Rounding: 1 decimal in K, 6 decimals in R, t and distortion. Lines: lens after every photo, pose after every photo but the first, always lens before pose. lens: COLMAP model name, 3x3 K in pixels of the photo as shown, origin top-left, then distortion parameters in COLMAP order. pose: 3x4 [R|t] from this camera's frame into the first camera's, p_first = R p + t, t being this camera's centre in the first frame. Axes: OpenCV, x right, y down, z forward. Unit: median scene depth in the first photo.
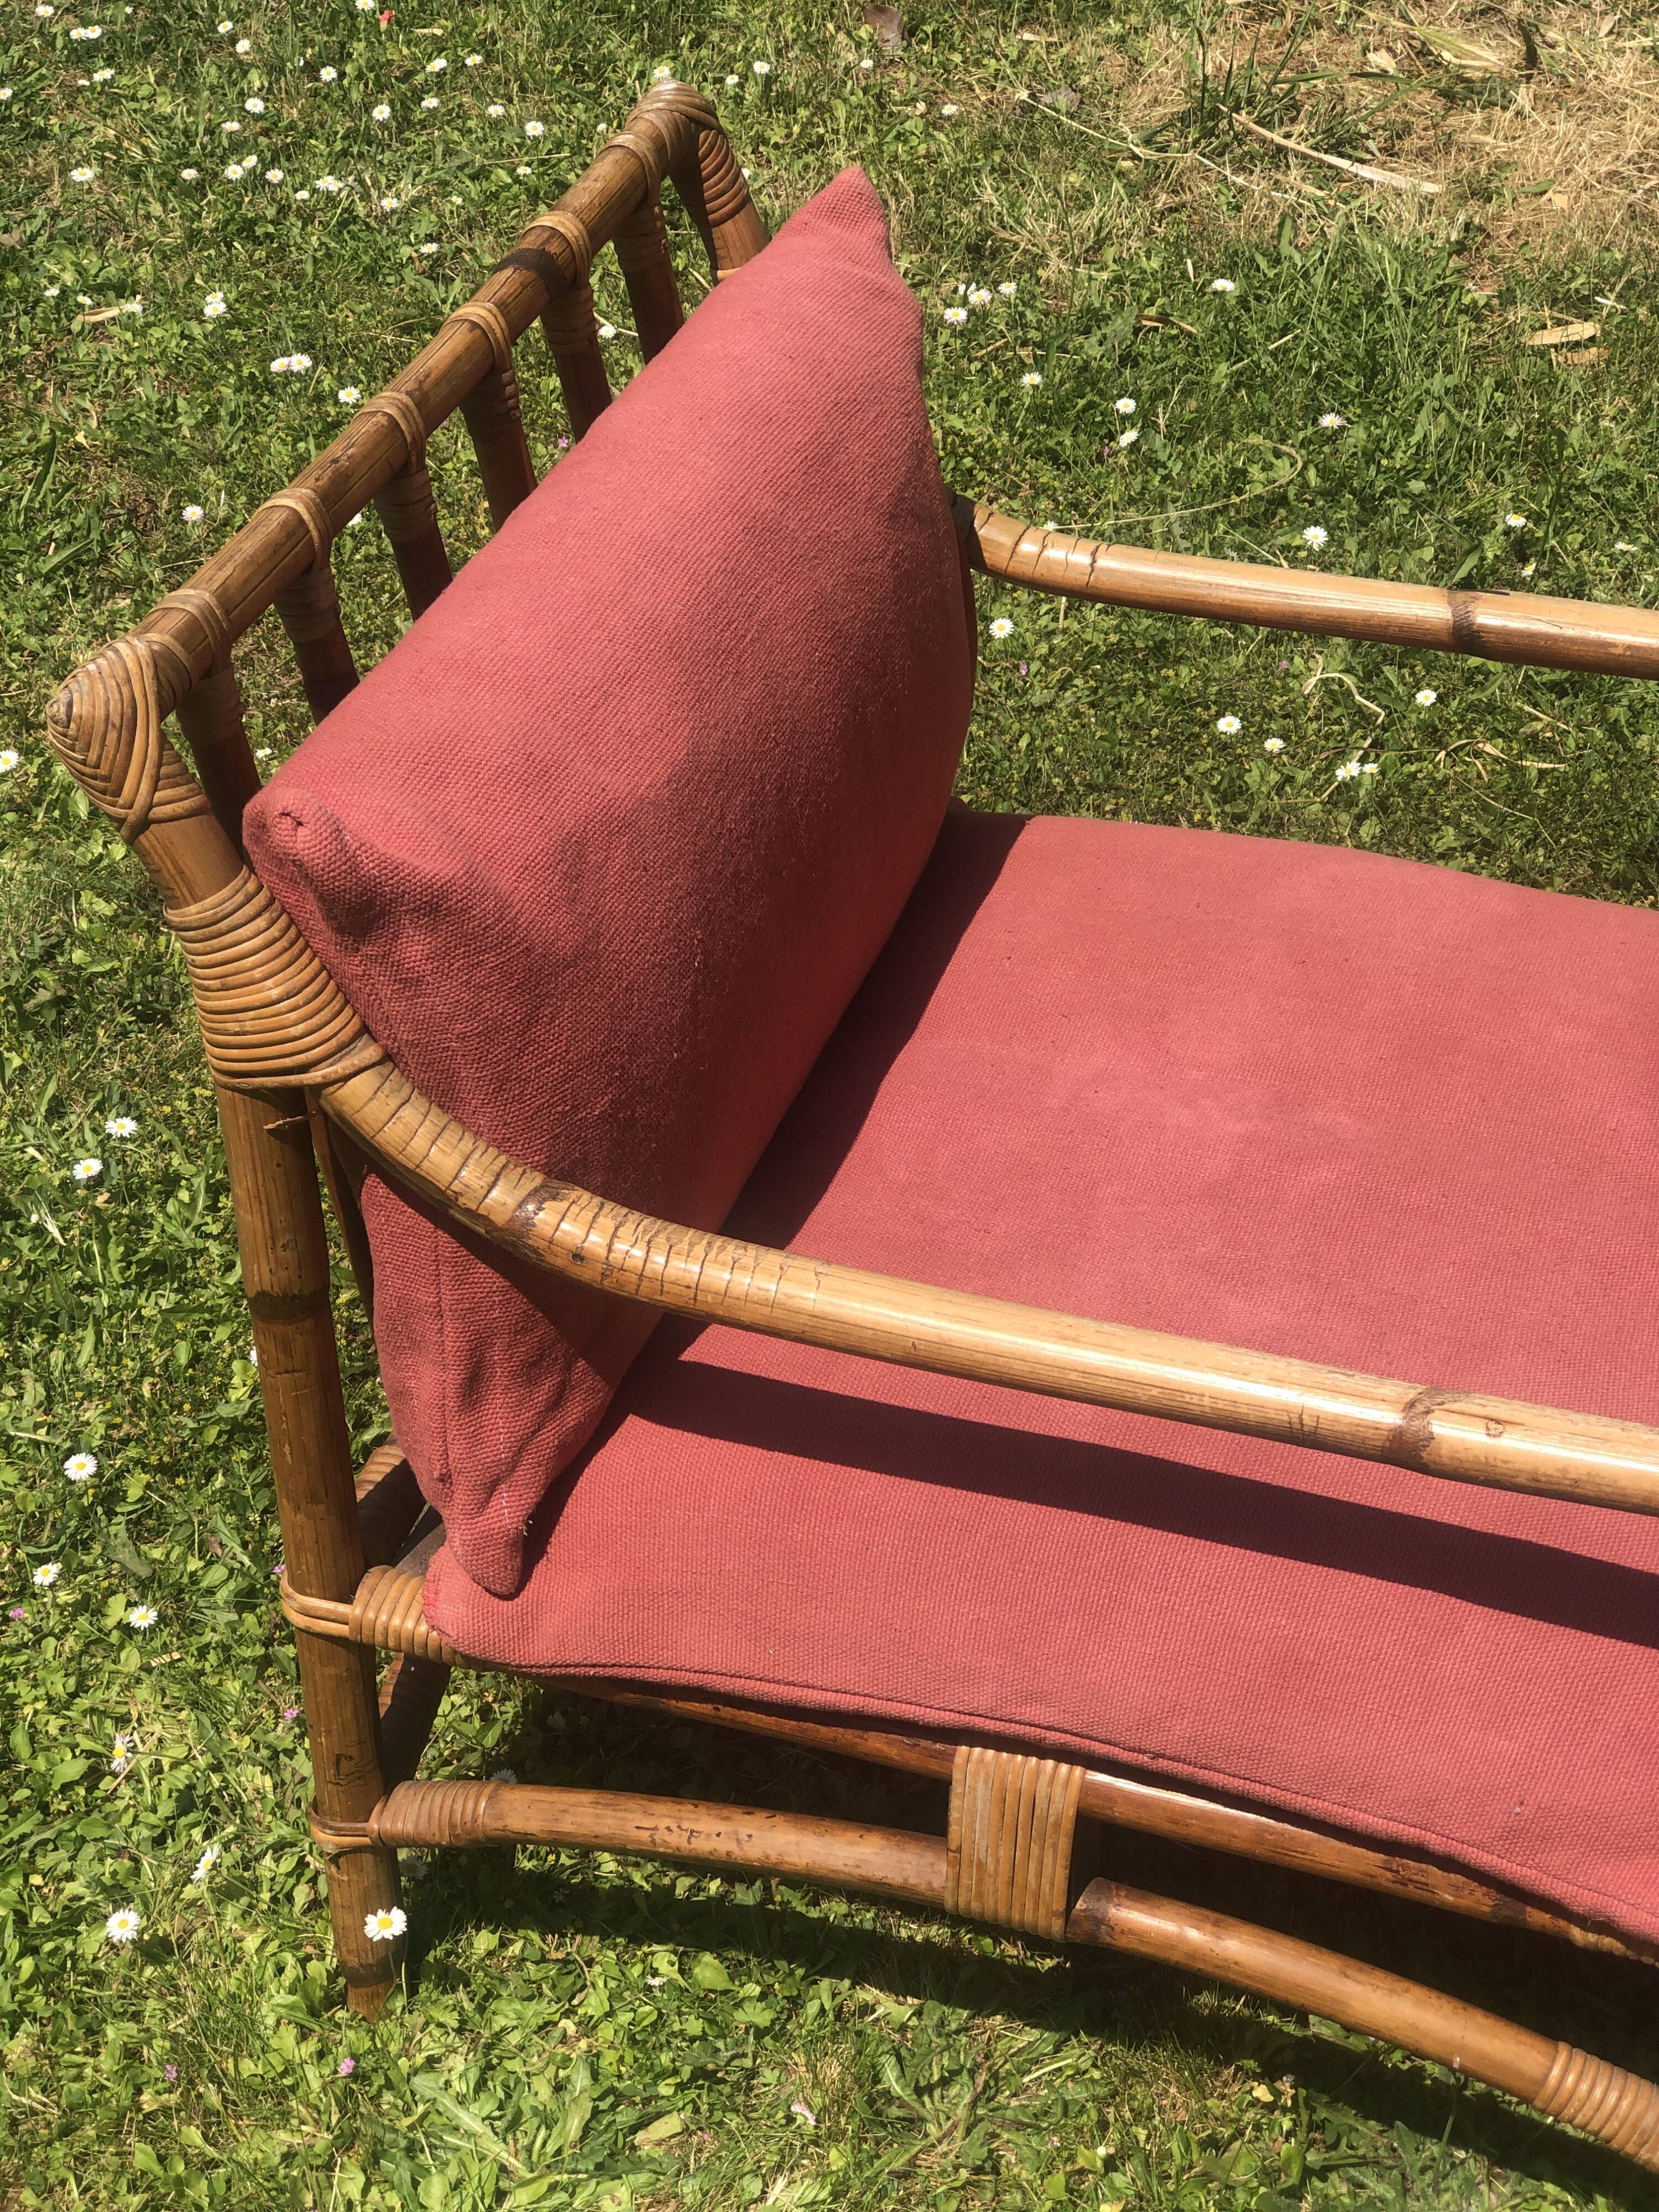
lens RADIAL K [[3599.2, 0, 829.5], [0, 3599.2, 1106.0], [0, 0, 1]] dist [0.042209, 0.107402]
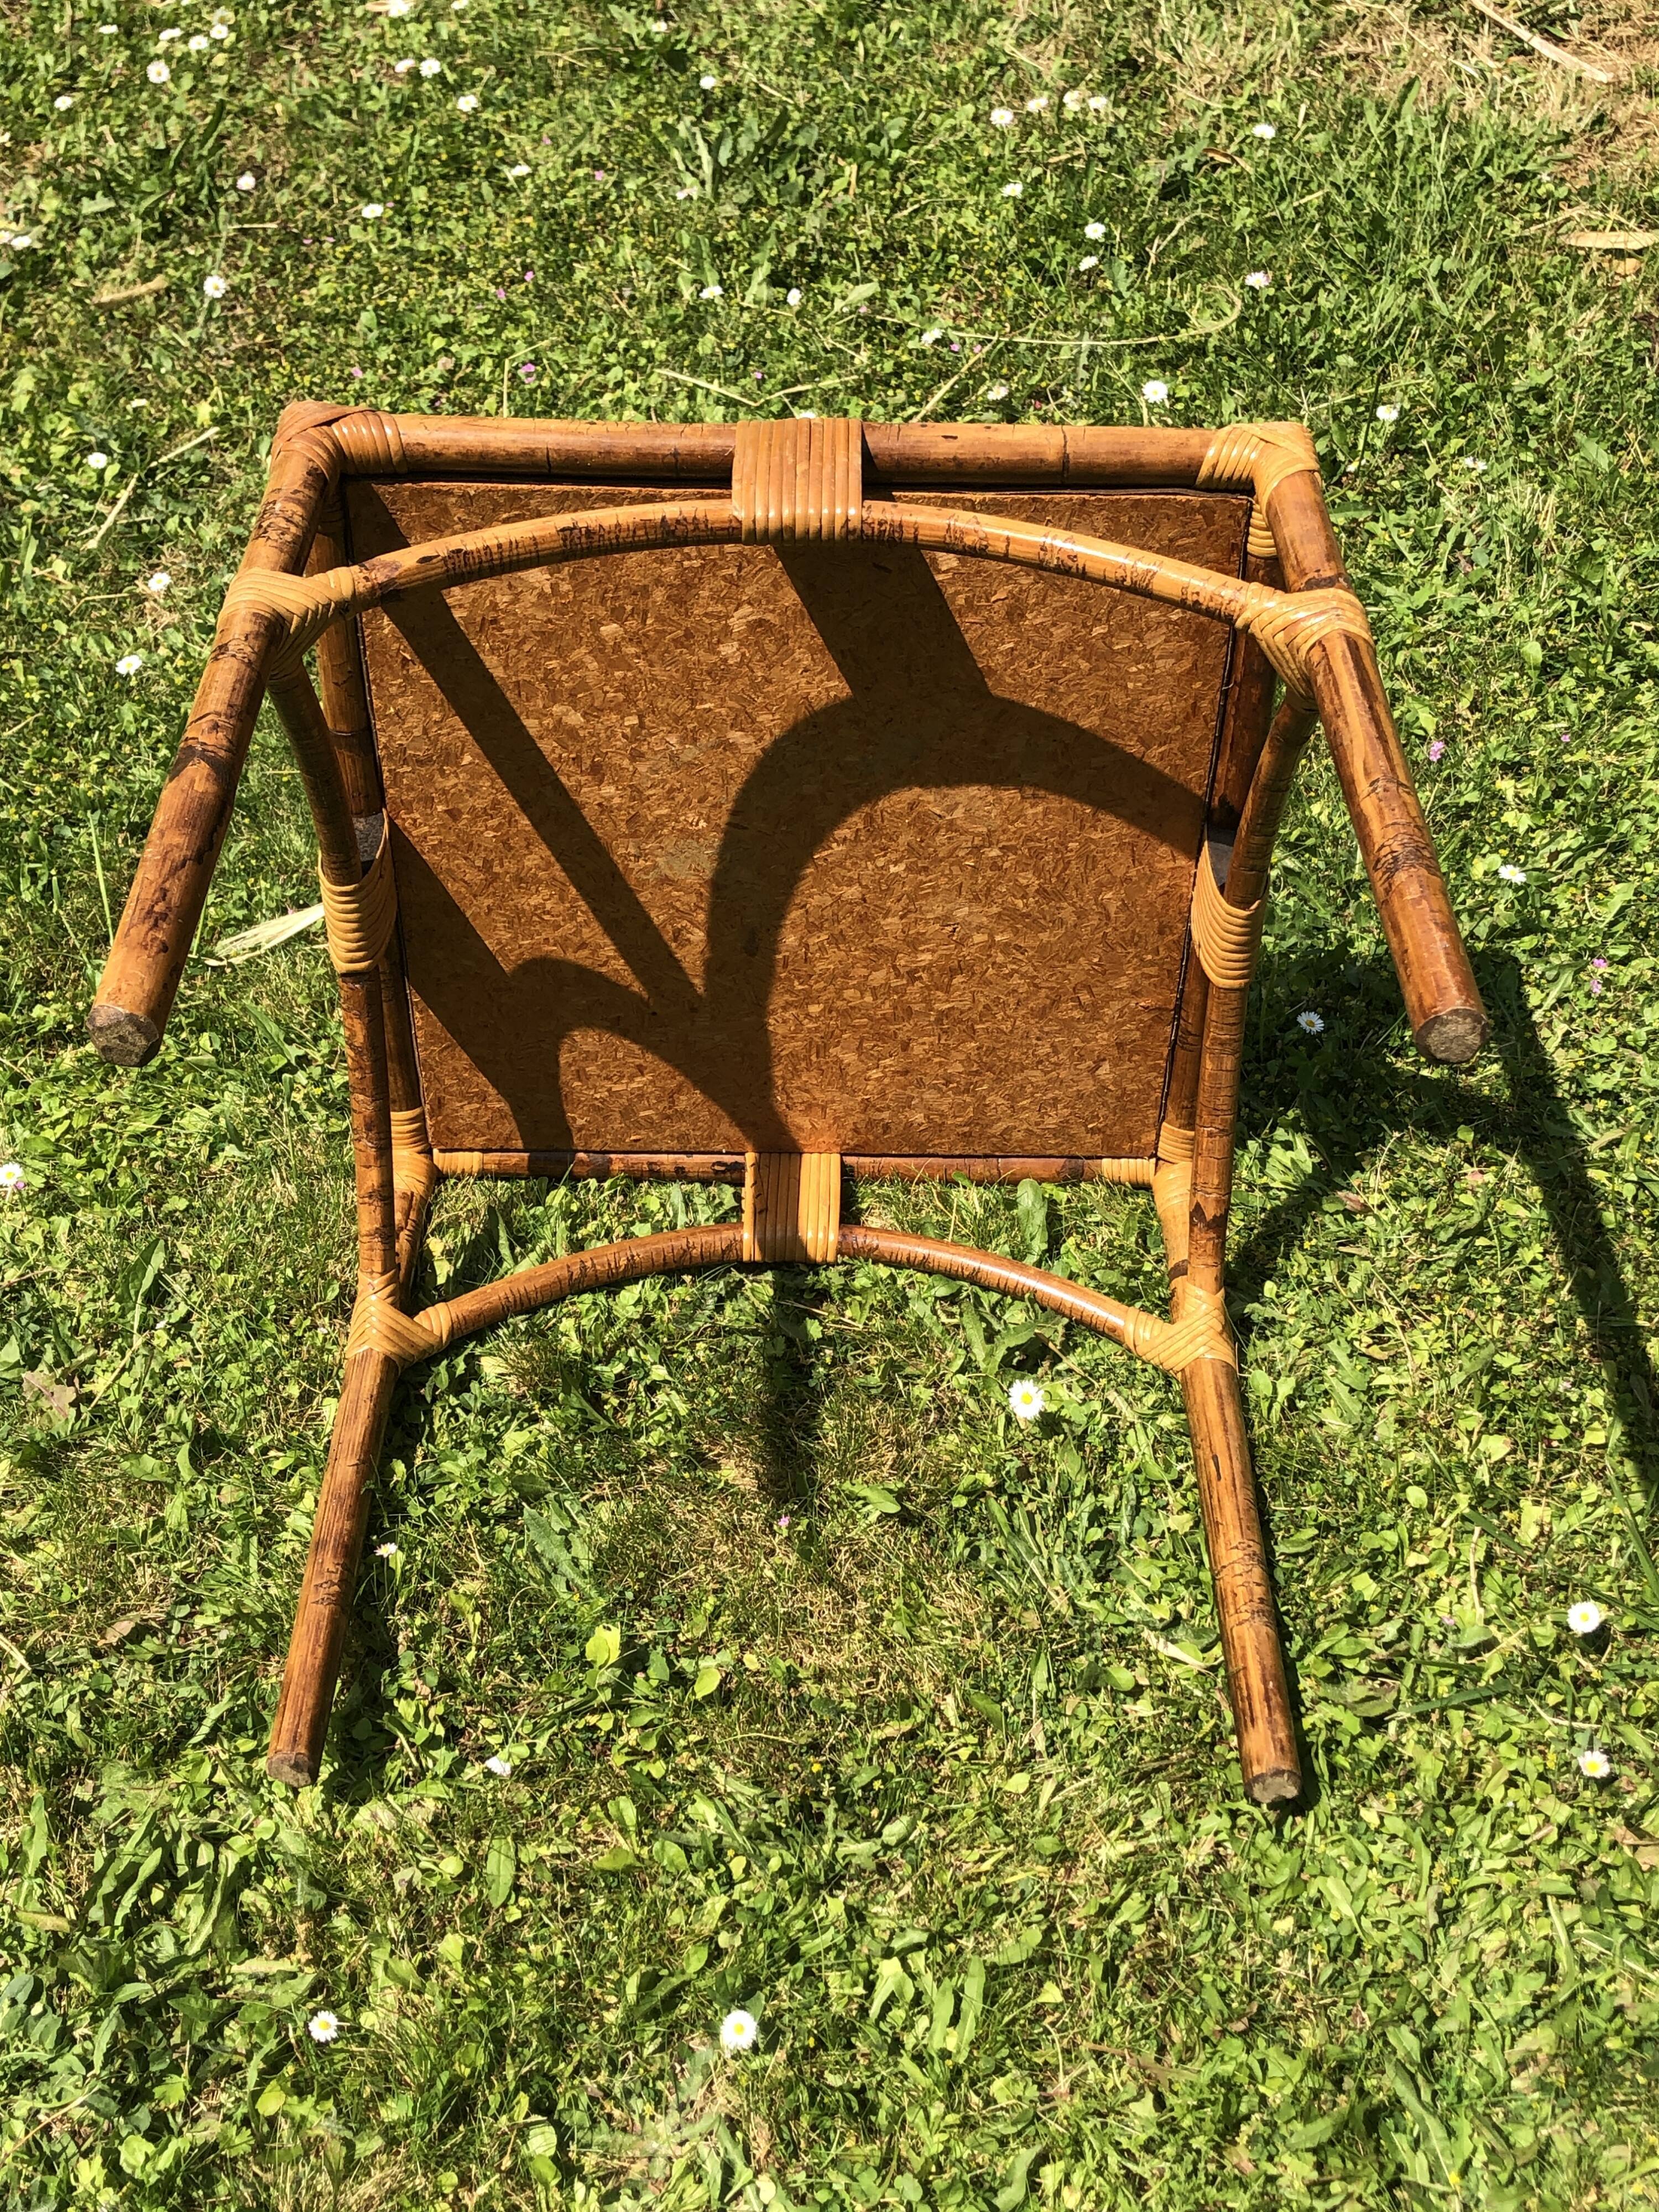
lens RADIAL K [[2434.9, 0, 829.5], [0, 2434.9, 1106.0], [0, 0, 1]] dist [0.043478, -0.131958]
pose [[0.921891, 0.273841, -0.274094, 0.308615], [-0.219447, 0.952067, 0.213099, -0.095852], [0.319311, -0.136305, 0.937796, 0.302999]]
